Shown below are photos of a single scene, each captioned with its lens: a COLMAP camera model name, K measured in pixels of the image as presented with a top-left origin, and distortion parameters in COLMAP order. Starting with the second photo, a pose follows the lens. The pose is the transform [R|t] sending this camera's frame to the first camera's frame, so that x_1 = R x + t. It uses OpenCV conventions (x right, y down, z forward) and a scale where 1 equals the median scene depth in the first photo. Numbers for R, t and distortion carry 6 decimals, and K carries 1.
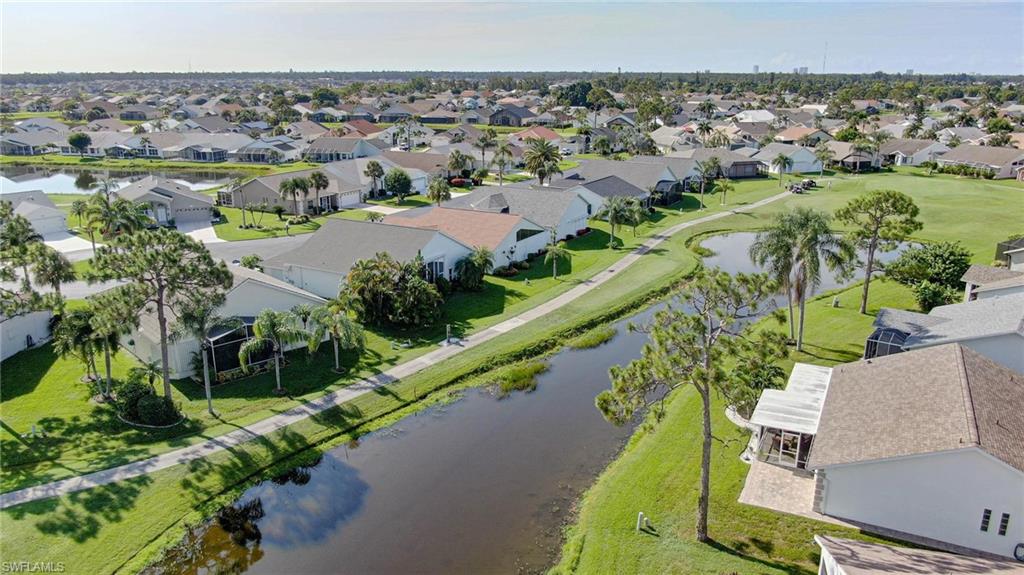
lens RADIAL K [[754.0, 0, 512.2], [0, 754.0, 289.5], [0, 0, 1]] dist [-0.015464, 0.010088]
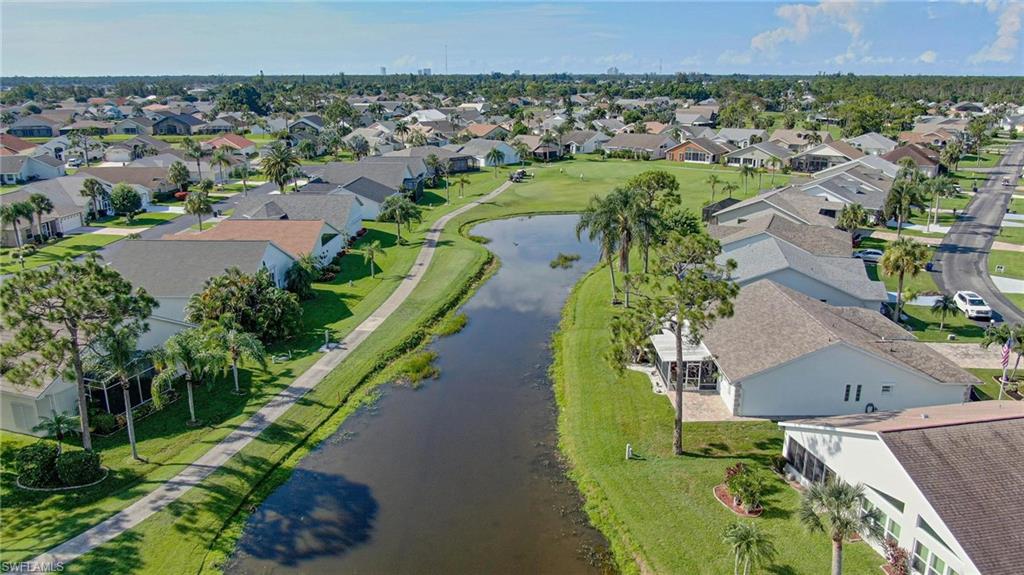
lens RADIAL K [[754.0, 0, 508.2], [0, 754.0, 285.7], [0, 0, 1]] dist [-0.015464, 0.010088]
pose [[0.896061, -0.125683, 0.425768, -0.285046], [0.128867, 0.991430, 0.021450, -0.002591], [-0.424815, 0.035647, 0.904578, -0.007633]]
